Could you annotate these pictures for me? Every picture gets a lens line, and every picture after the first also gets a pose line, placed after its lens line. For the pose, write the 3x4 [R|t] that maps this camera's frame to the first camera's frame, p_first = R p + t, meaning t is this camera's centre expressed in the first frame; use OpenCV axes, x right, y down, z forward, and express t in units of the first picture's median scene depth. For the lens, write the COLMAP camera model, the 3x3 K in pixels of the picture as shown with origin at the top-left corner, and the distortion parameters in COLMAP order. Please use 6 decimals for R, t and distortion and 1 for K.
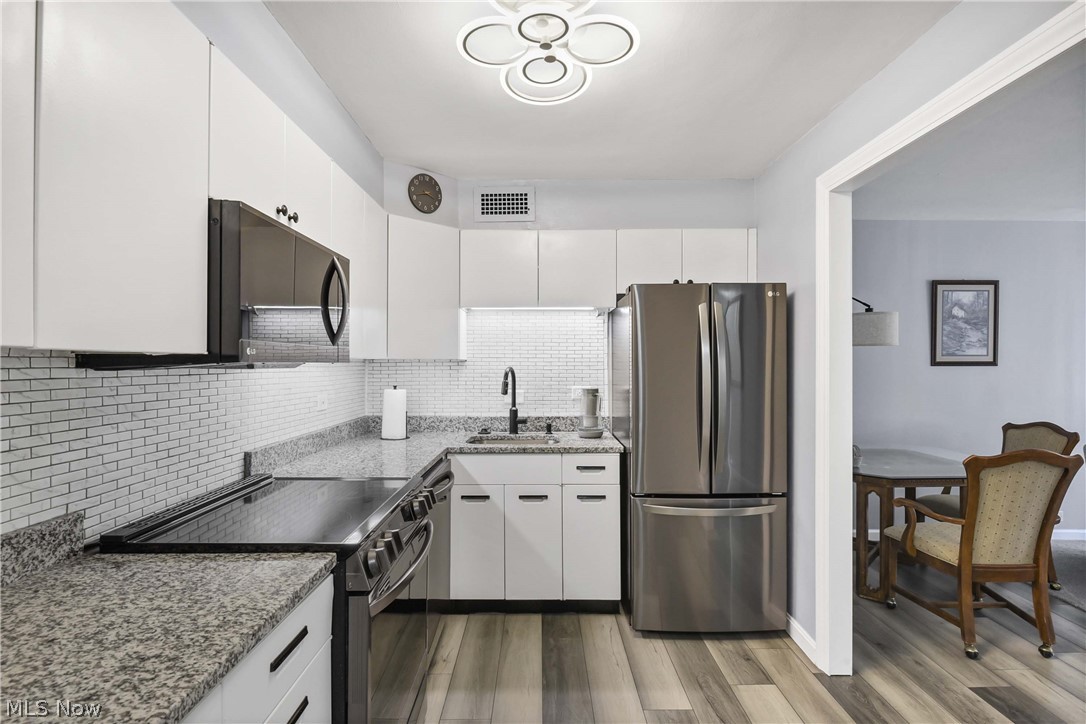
lens RADIAL K [[539.9, 0, 543.0], [0, 539.9, 362.0], [0, 0, 1]] dist [0.000077, -0.008961]
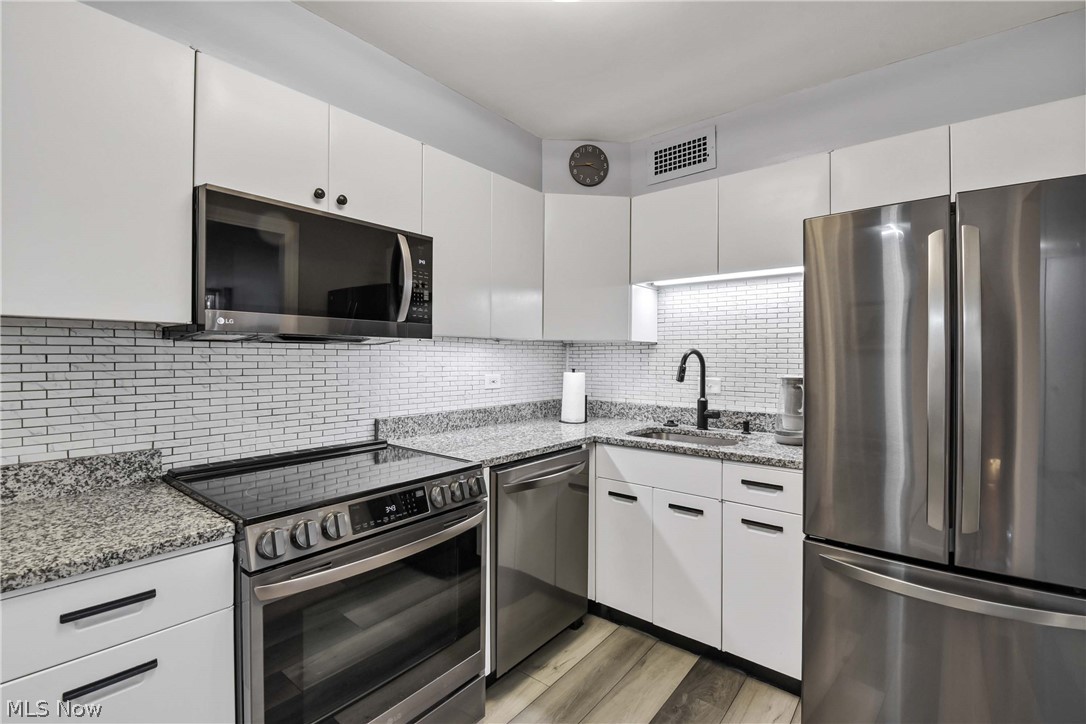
lens RADIAL K [[481.3, 0, 540.3], [0, 481.3, 359.1], [0, 0, 1]] dist [-0.001237, -0.011515]
pose [[0.774228, 0.006526, -0.632873, 0.248888], [-0.002836, 0.999973, 0.006842, 0.021421], [0.632900, -0.003502, 0.774225, 0.289210]]
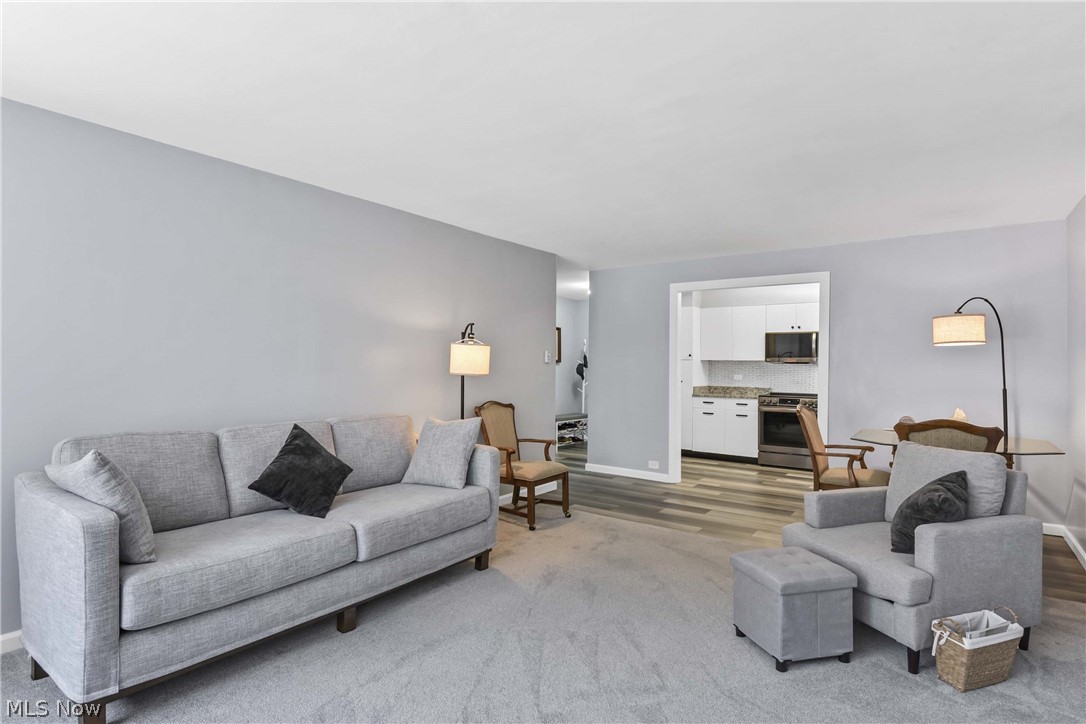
lens RADIAL K [[561.1, 0, 543.0], [0, 561.1, 362.0], [0, 0, 1]] dist [0.001052, -0.000405]
pose [[-0.591012, -0.010121, -0.806599, 2.341753], [-0.007716, 0.999946, -0.006893, 0.024730], [0.806626, 0.002150, -0.591058, 1.102767]]
